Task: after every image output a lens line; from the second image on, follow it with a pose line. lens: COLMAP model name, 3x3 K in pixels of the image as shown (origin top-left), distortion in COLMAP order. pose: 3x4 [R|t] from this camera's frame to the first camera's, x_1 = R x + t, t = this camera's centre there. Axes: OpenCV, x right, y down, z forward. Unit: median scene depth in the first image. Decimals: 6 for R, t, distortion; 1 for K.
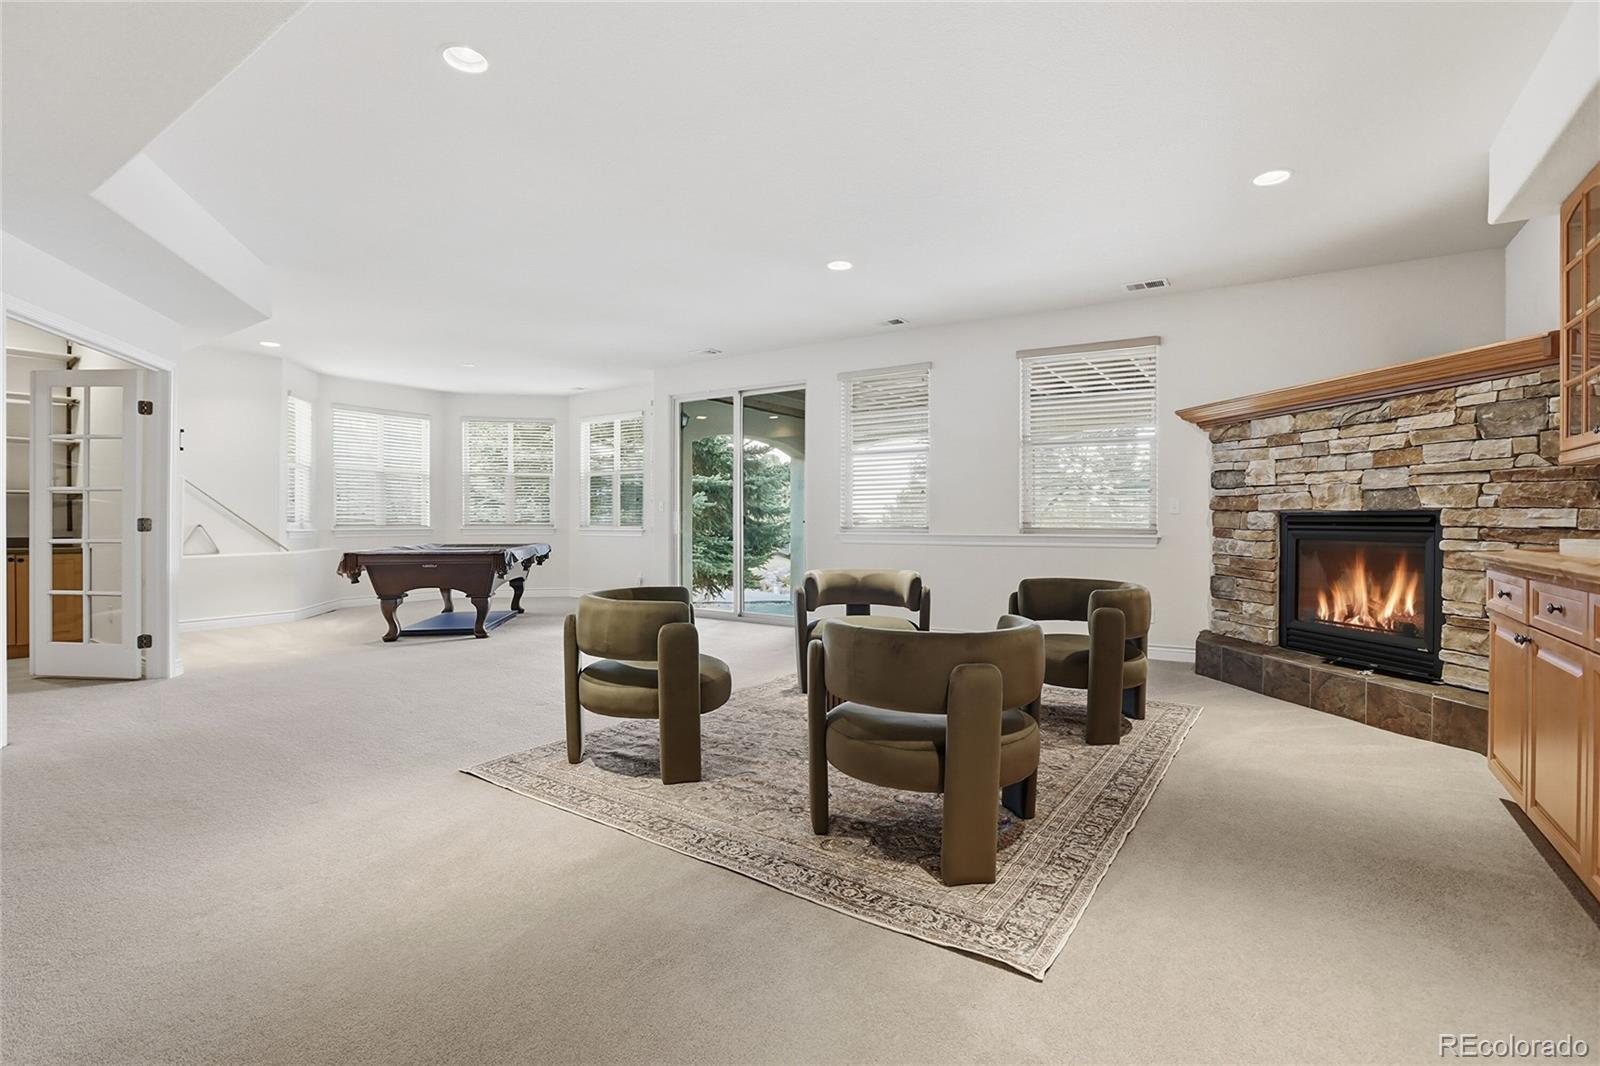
lens RADIAL K [[734.1, 0, 805.3], [0, 734.1, 527.4], [0, 0, 1]] dist [-0.036395, 0.001744]
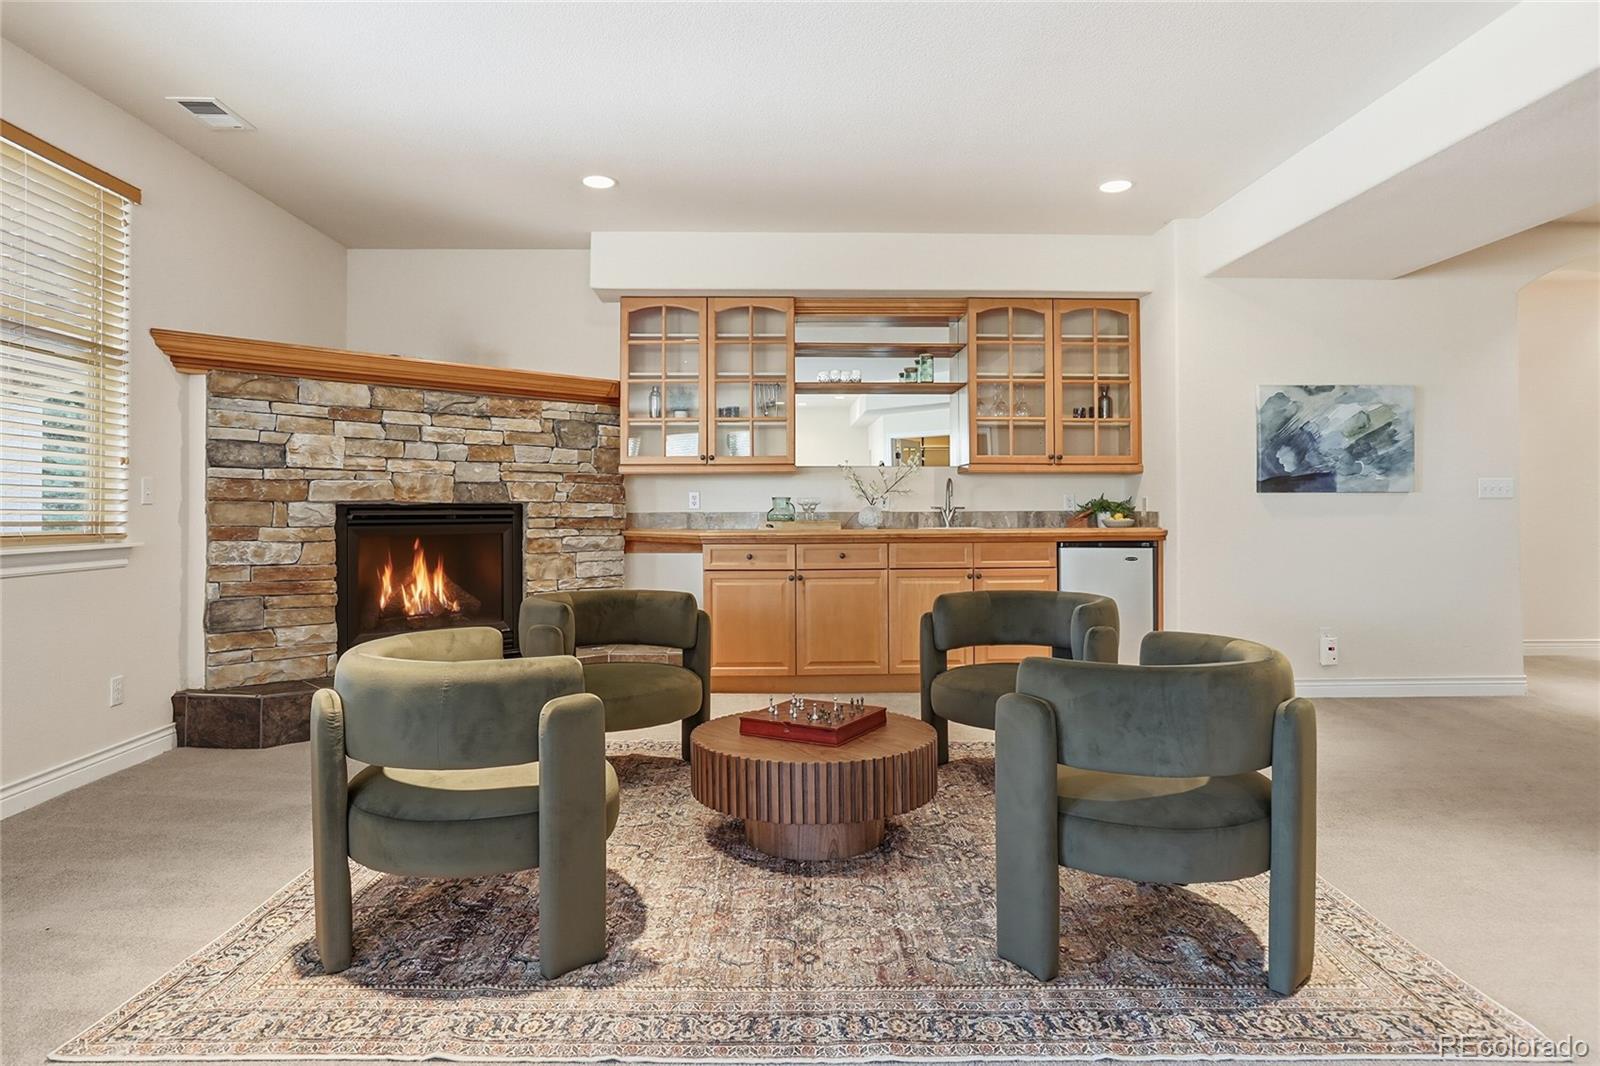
lens RADIAL K [[948.7, 0, 802.2], [0, 948.7, 520.5], [0, 0, 1]] dist [0.001851, 0.000195]
pose [[-0.577681, -0.009125, 0.816212, -0.482846], [0.012335, 0.999726, 0.019907, -0.016823], [-0.816170, 0.021568, -0.577410, 1.180684]]
